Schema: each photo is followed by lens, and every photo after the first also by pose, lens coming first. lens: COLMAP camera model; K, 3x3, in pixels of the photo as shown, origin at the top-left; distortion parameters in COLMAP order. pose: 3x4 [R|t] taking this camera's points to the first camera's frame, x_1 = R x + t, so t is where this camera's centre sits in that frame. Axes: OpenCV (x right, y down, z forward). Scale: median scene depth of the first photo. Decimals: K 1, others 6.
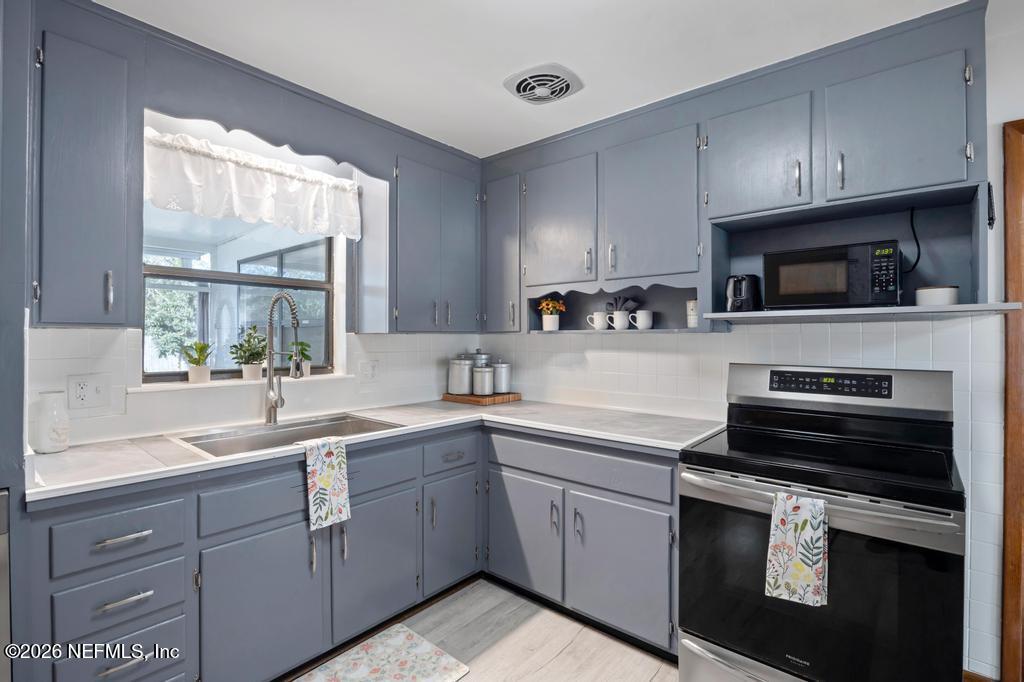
lens RADIAL K [[483.9, 0, 511.9], [0, 483.9, 338.3], [0, 0, 1]] dist [-0.005030, -0.000584]
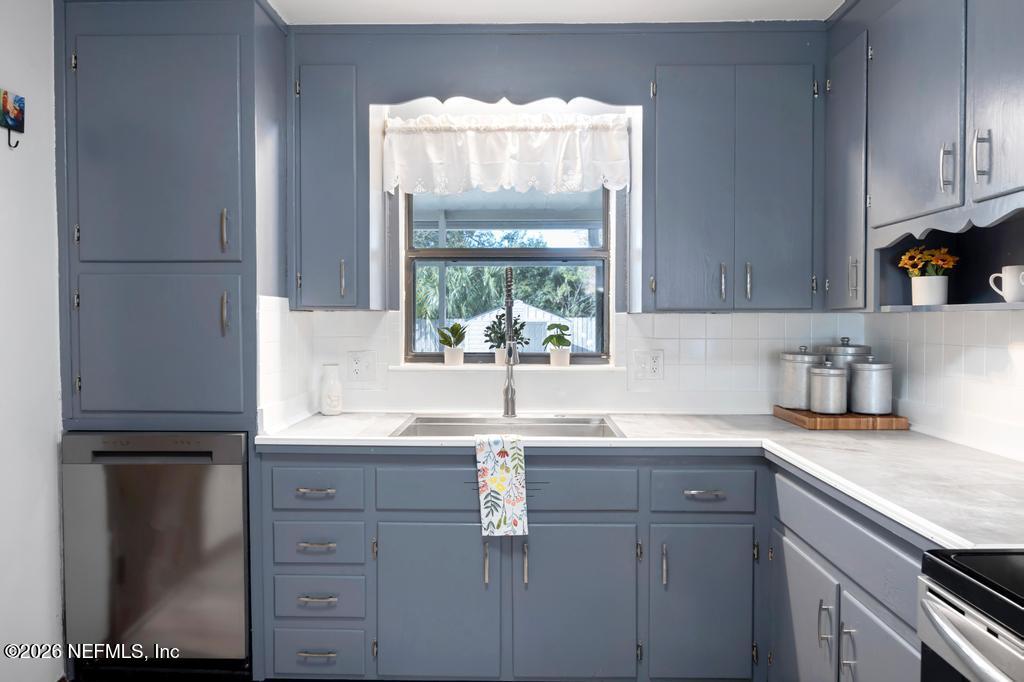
lens RADIAL K [[700.0, 0, 512.5], [0, 700.0, 338.7], [0, 0, 1]] dist [0.004939, -0.000732]
pose [[0.633599, 0.021261, -0.773370, 0.500001], [-0.000924, 0.999642, 0.026725, 0.001002], [0.773661, -0.016218, 0.633392, 0.189594]]
